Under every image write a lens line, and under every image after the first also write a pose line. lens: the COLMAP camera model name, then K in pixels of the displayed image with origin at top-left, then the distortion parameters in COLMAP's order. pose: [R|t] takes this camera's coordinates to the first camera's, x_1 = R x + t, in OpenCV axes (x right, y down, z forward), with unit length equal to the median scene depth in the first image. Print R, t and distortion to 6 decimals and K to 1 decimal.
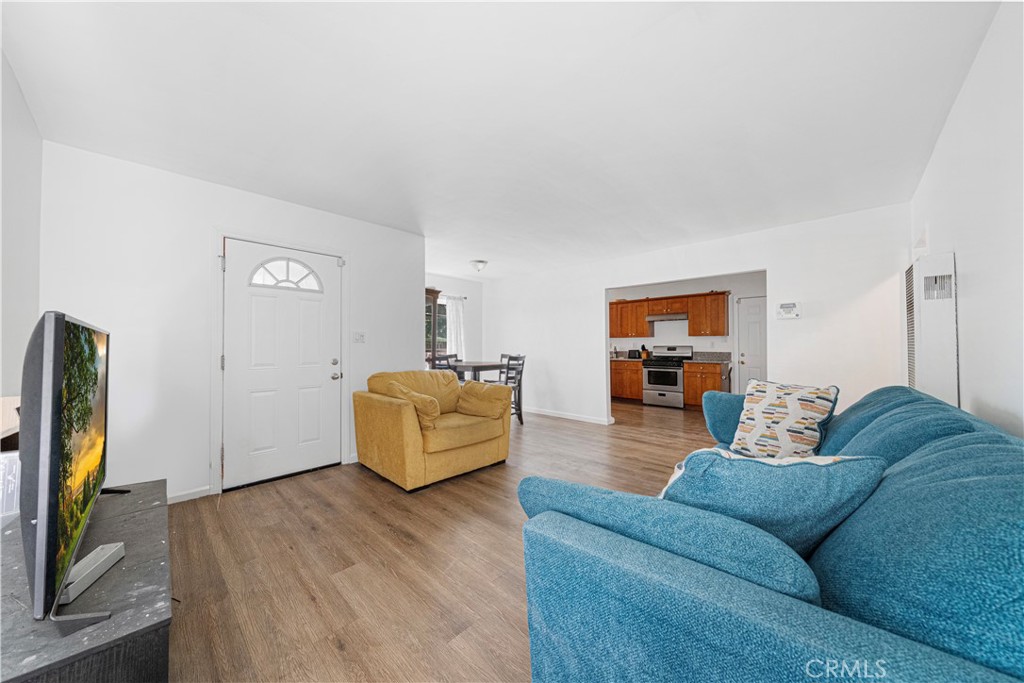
lens RADIAL K [[349.0, 0, 509.1], [0, 349.0, 342.8], [0, 0, 1]] dist [-0.001045, -0.000227]
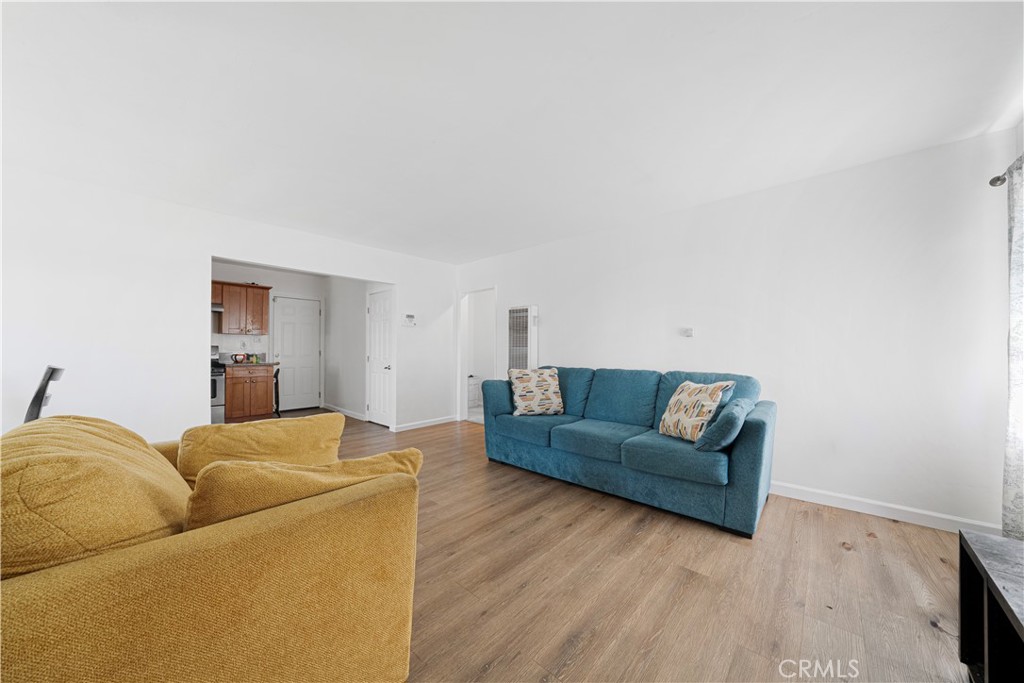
lens RADIAL K [[349.0, 0, 509.1], [0, 349.0, 342.8], [0, 0, 1]] dist [-0.001045, -0.000227]
pose [[-0.019473, 0.014180, 0.999710, -0.299632], [-0.012505, 0.999818, -0.014425, 0.004513], [-0.999732, -0.012782, -0.019292, 0.362953]]
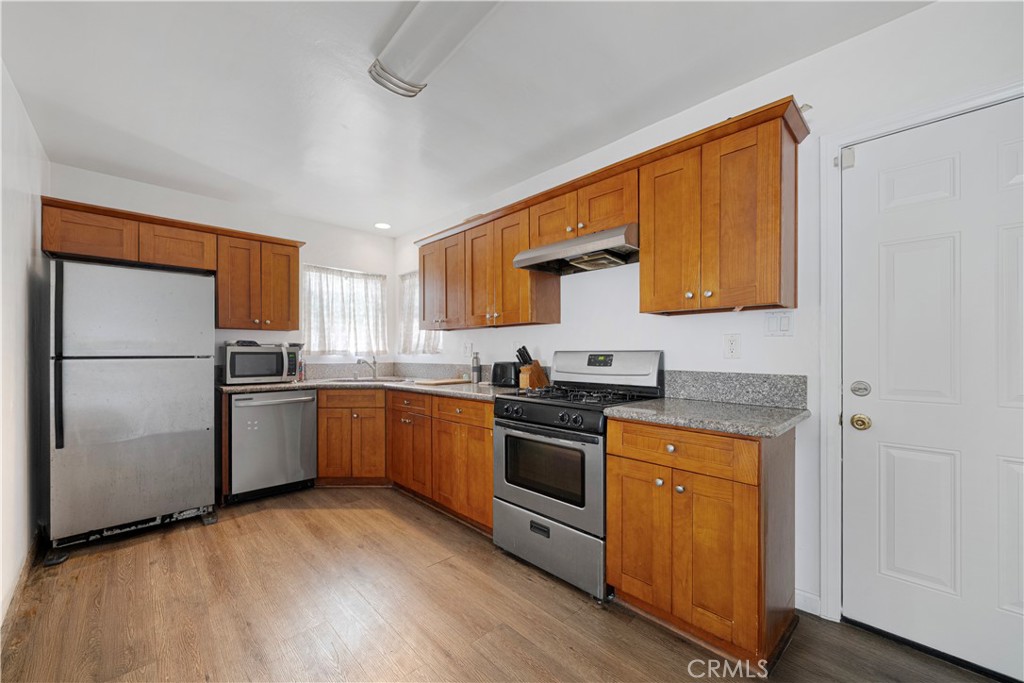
lens RADIAL K [[391.7, 0, 501.8], [0, 391.7, 352.9], [0, 0, 1]] dist [-0.009570, 0.000018]
pose [[0.998235, 0.004287, -0.059239, 0.431586], [-0.003660, 0.999936, 0.010698, 0.008389], [0.059281, -0.010462, 0.998186, 0.702989]]
